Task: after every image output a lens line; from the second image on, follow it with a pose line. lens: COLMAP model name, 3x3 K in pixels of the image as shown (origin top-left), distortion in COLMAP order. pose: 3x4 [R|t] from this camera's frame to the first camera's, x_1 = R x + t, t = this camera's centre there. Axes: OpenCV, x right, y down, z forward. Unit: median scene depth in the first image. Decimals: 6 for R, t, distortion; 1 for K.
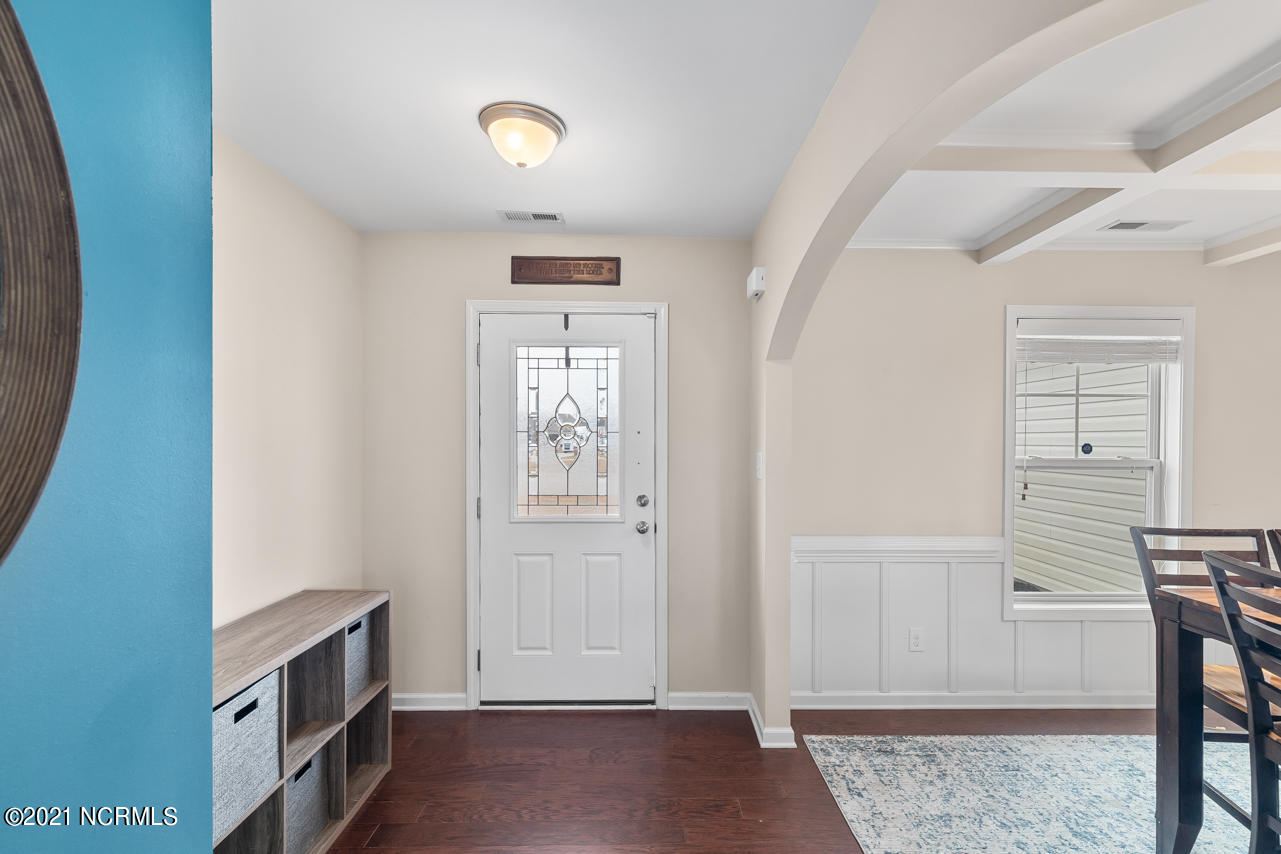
lens RADIAL K [[580.0, 0, 659.3], [0, 580.0, 440.9], [0, 0, 1]] dist [0.008662, -0.000955]
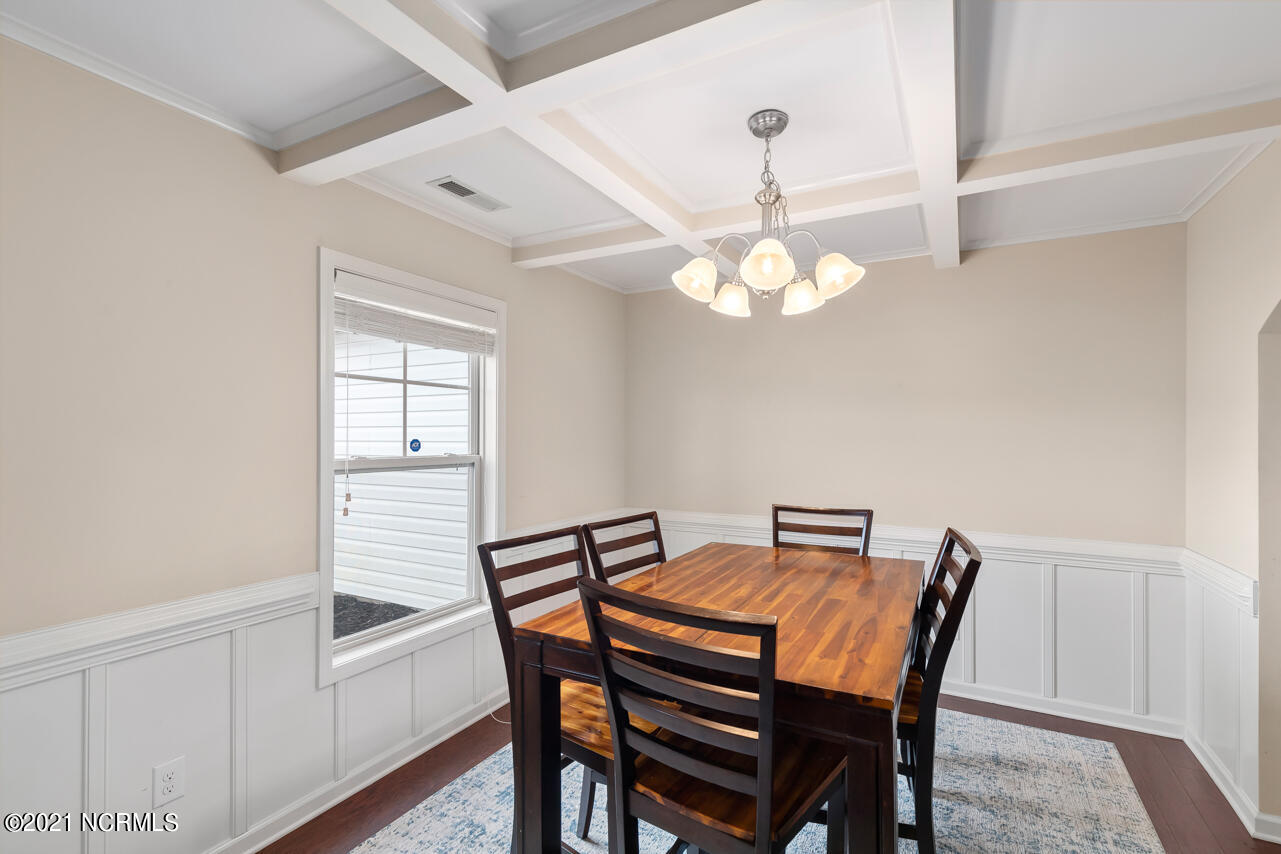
lens RADIAL K [[580.0, 0, 659.3], [0, 580.0, 440.9], [0, 0, 1]] dist [0.008662, -0.000955]
pose [[0.483901, -0.009762, 0.875069, 0.171176], [0.001285, 0.999945, 0.010445, -0.000860], [-0.875122, -0.003930, 0.483886, 0.290499]]
